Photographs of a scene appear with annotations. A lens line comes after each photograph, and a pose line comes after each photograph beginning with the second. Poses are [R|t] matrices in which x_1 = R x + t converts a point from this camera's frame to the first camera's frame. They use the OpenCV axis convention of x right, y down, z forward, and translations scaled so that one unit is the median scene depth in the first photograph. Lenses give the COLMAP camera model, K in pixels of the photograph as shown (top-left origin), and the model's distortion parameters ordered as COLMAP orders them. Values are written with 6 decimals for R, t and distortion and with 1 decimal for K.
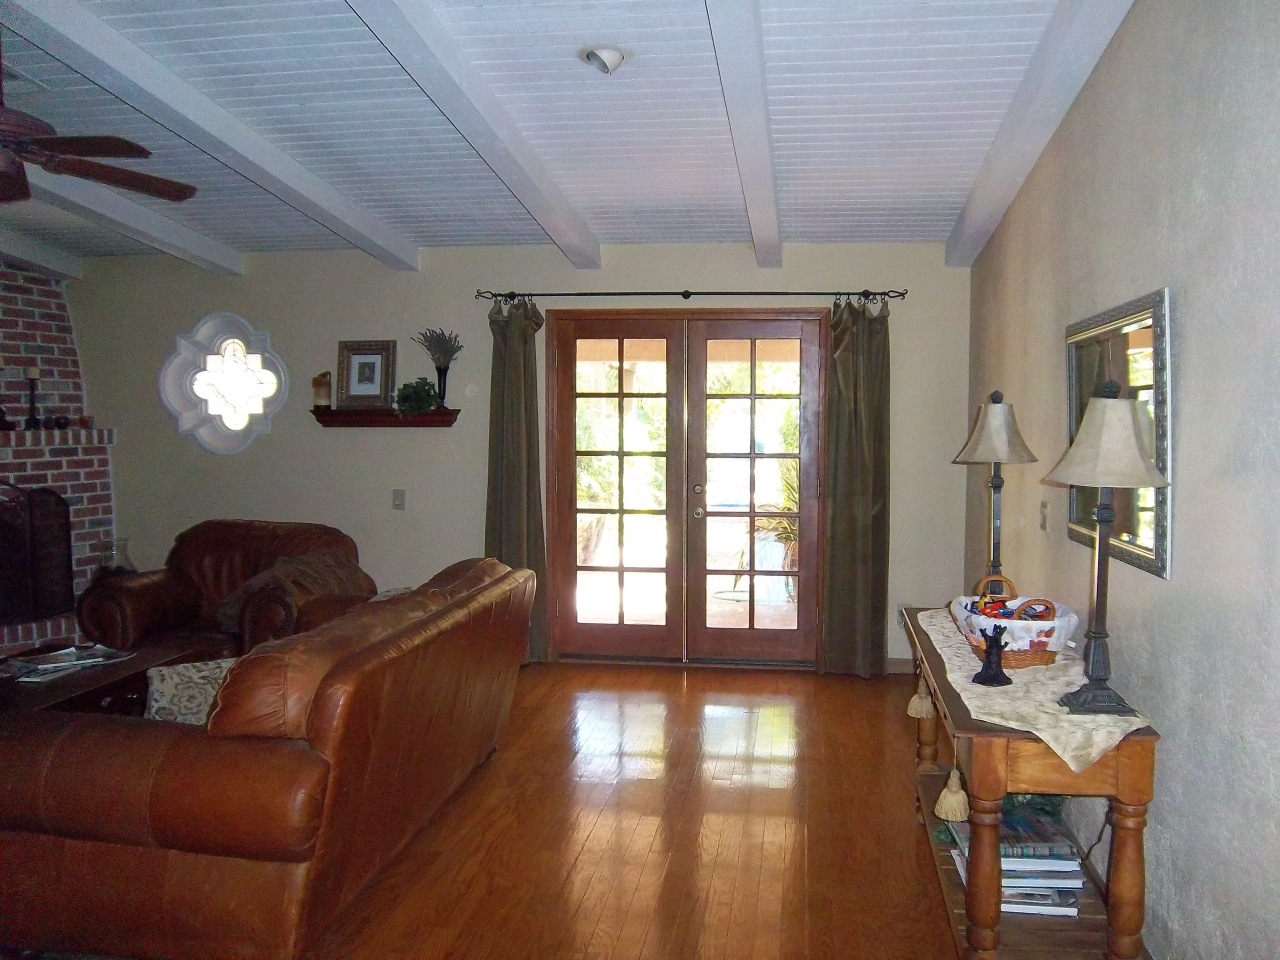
lens RADIAL K [[1098.0, 0, 640.0], [0, 1098.0, 480.0], [0, 0, 1]] dist [-0.105669, 0.075652]
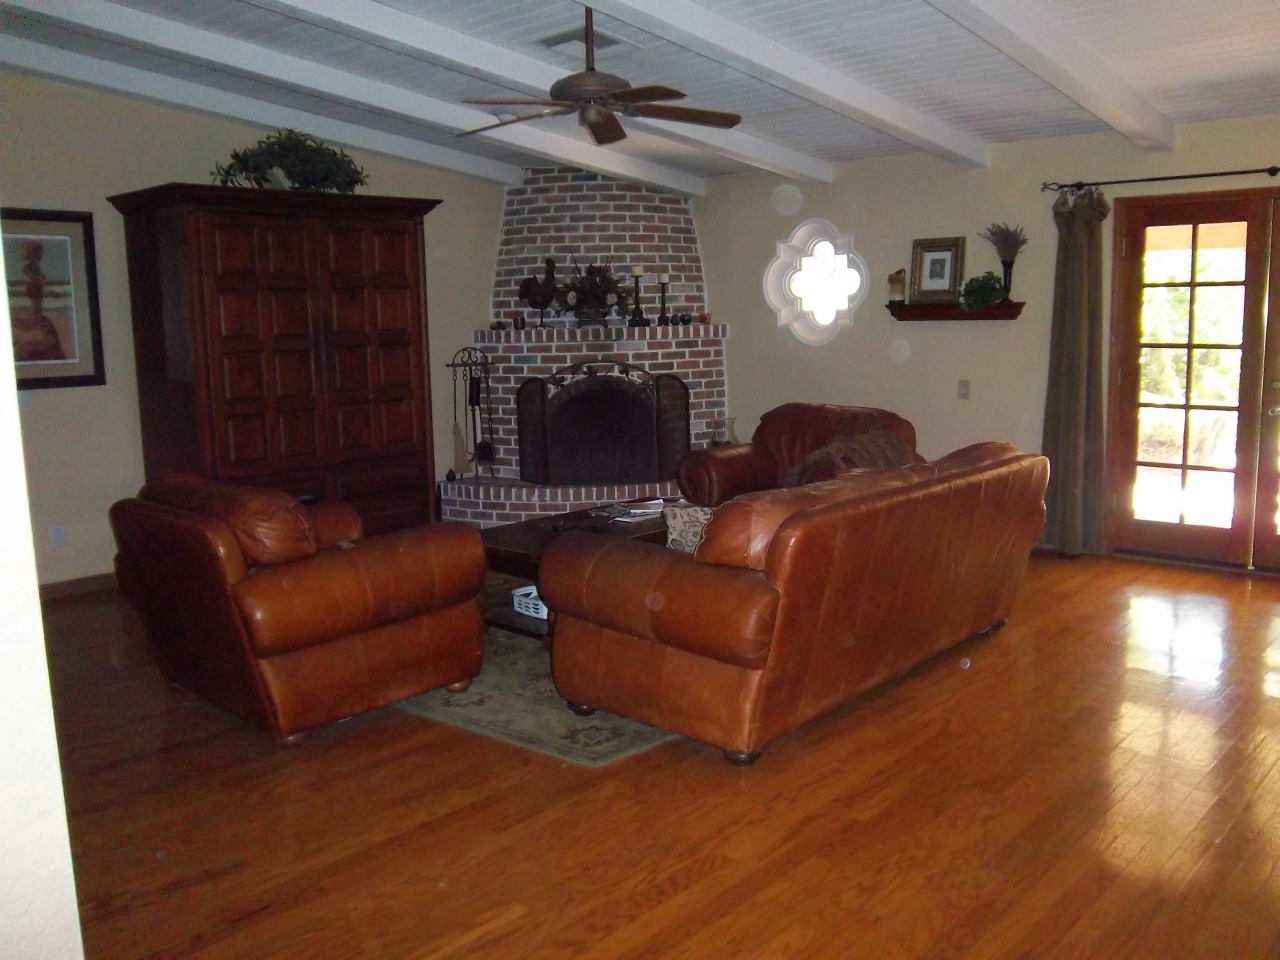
lens RADIAL K [[1098.0, 0, 640.0], [0, 1098.0, 480.0], [0, 0, 1]] dist [-0.105669, 0.075652]
pose [[0.821054, 0.065081, -0.567129, 0.124547], [-0.012230, 0.995257, 0.096505, 0.007611], [0.570720, -0.072300, 0.817956, -0.042397]]
